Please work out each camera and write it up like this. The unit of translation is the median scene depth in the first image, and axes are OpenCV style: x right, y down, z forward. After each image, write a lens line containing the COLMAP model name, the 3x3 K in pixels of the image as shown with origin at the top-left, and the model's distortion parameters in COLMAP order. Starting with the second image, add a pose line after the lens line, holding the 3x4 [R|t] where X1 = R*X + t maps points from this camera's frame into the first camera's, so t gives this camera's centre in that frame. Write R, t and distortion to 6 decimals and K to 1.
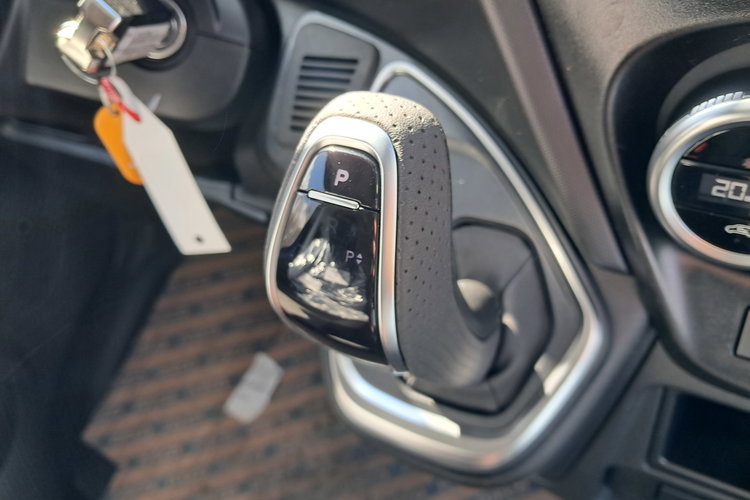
lens RADIAL K [[628.3, 0, 375.0], [0, 628.3, 300.4], [0, 0, 1]] dist [-0.008386, -0.006906]
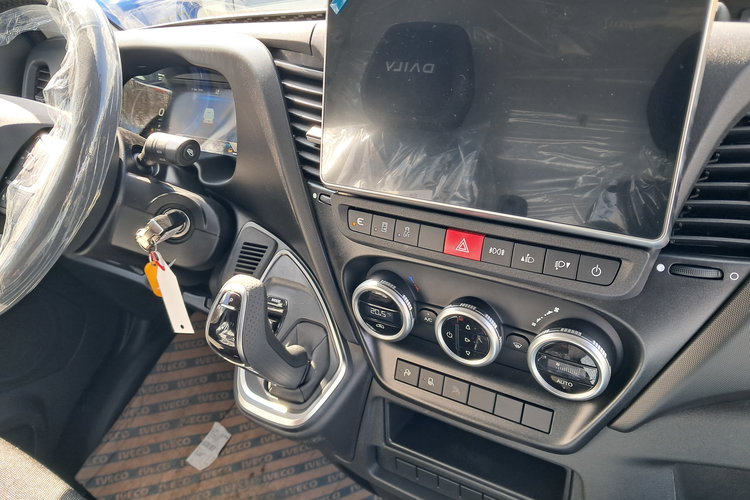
lens RADIAL K [[603.9, 0, 375.0], [0, 603.9, 250.0], [0, 0, 1]] dist [-0.014750, -0.007303]
pose [[0.998087, 0.055101, 0.028036, 0.310952], [-0.045656, 0.962696, -0.266707, 0.187335], [-0.041686, 0.264916, 0.963370, -1.123880]]
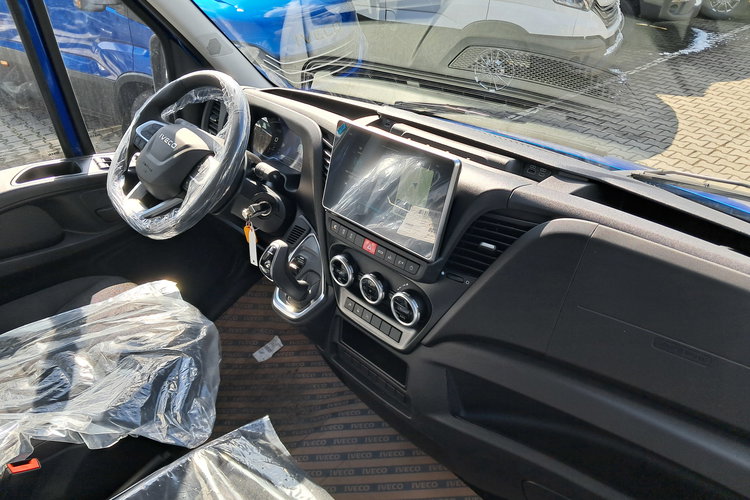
lens RADIAL K [[603.9, 0, 375.0], [0, 603.9, 250.0], [0, 0, 1]] dist [-0.014750, -0.007303]
pose [[0.951871, 0.259375, -0.163299, 1.159253], [-0.291663, 0.930285, -0.222493, 0.528227], [0.094206, 0.259413, 0.961161, -2.936415]]
